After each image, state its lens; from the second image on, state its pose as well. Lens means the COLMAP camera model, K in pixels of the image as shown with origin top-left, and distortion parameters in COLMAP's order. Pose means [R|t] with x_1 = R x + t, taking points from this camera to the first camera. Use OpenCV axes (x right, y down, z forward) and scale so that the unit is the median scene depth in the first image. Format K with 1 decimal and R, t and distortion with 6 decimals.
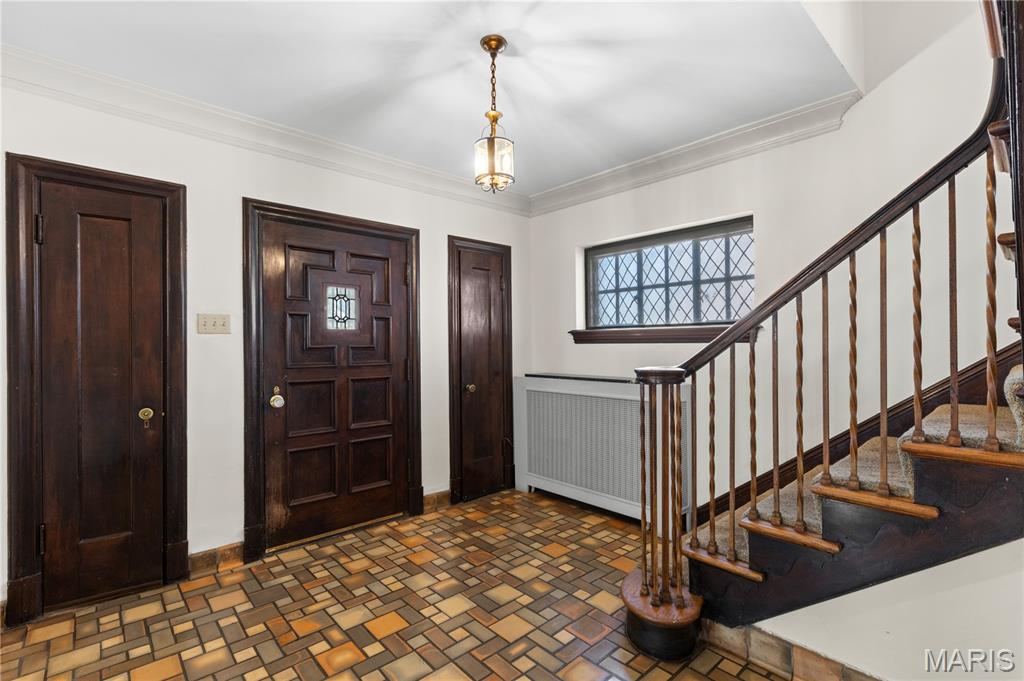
lens RADIAL K [[475.2, 0, 518.2], [0, 475.2, 341.1], [0, 0, 1]] dist [0.001457, 0.000072]
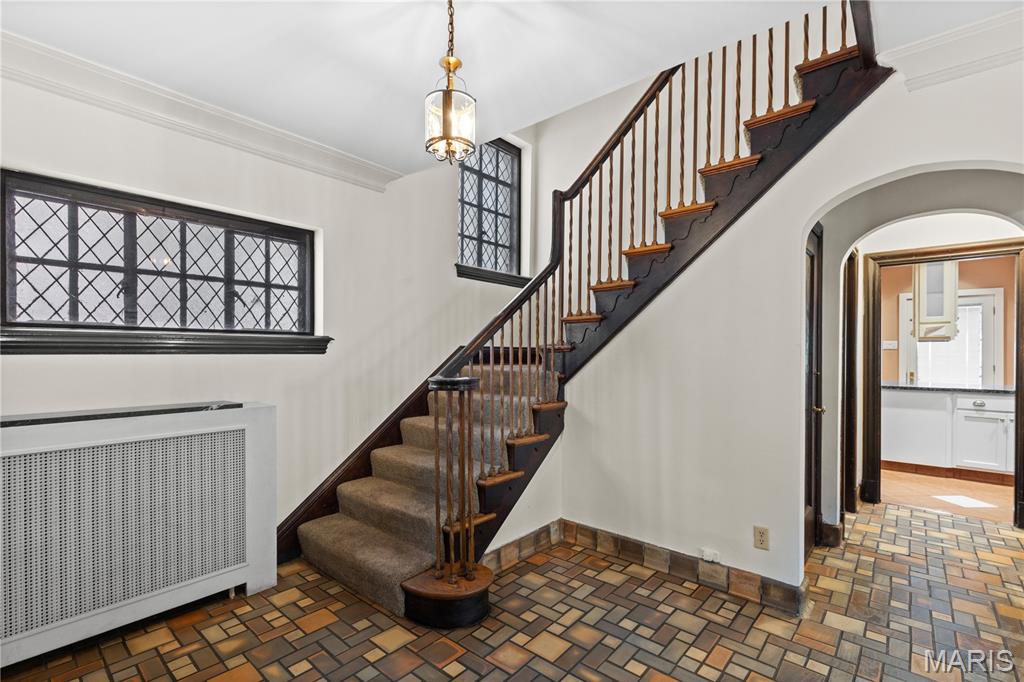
lens RADIAL K [[475.2, 0, 514.3], [0, 475.2, 349.2], [0, 0, 1]] dist [0.001457, 0.000072]
pose [[-0.130154, 0.010058, 0.991443, -0.500753], [-0.009247, 0.999893, -0.011357, 0.000489], [-0.991451, -0.010646, -0.130047, 0.591918]]
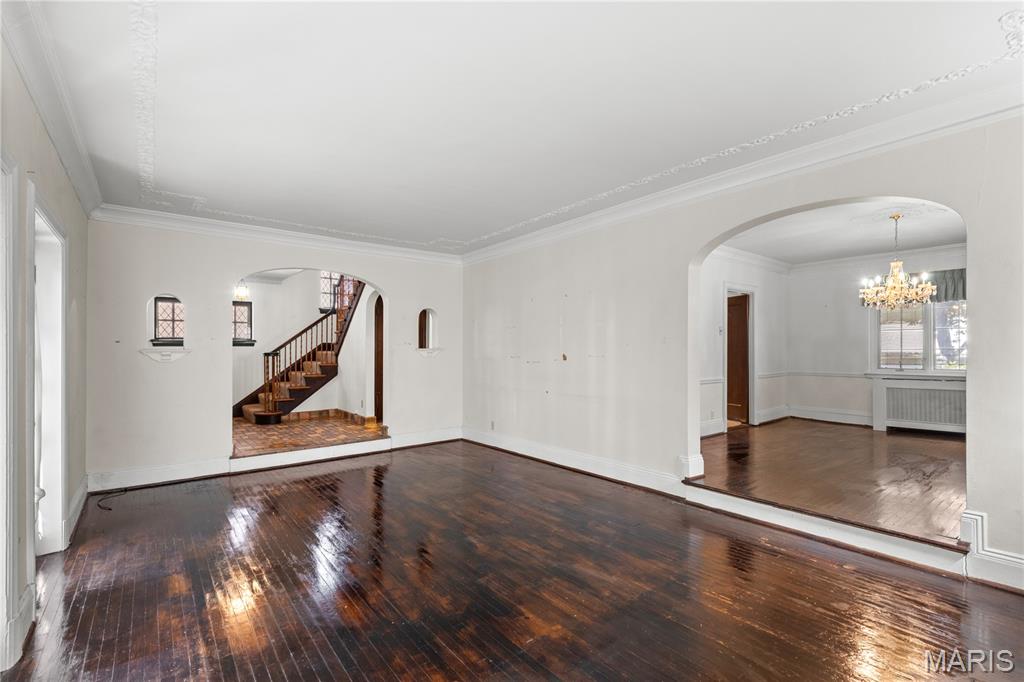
lens RADIAL K [[475.2, 0, 516.0], [0, 475.2, 348.0], [0, 0, 1]] dist [0.001457, 0.000072]
pose [[0.079854, 0.013682, 0.996713, -1.920797], [-0.000270, 0.999906, -0.013704, 0.045119], [-0.996806, 0.000825, 0.079851, -0.718703]]
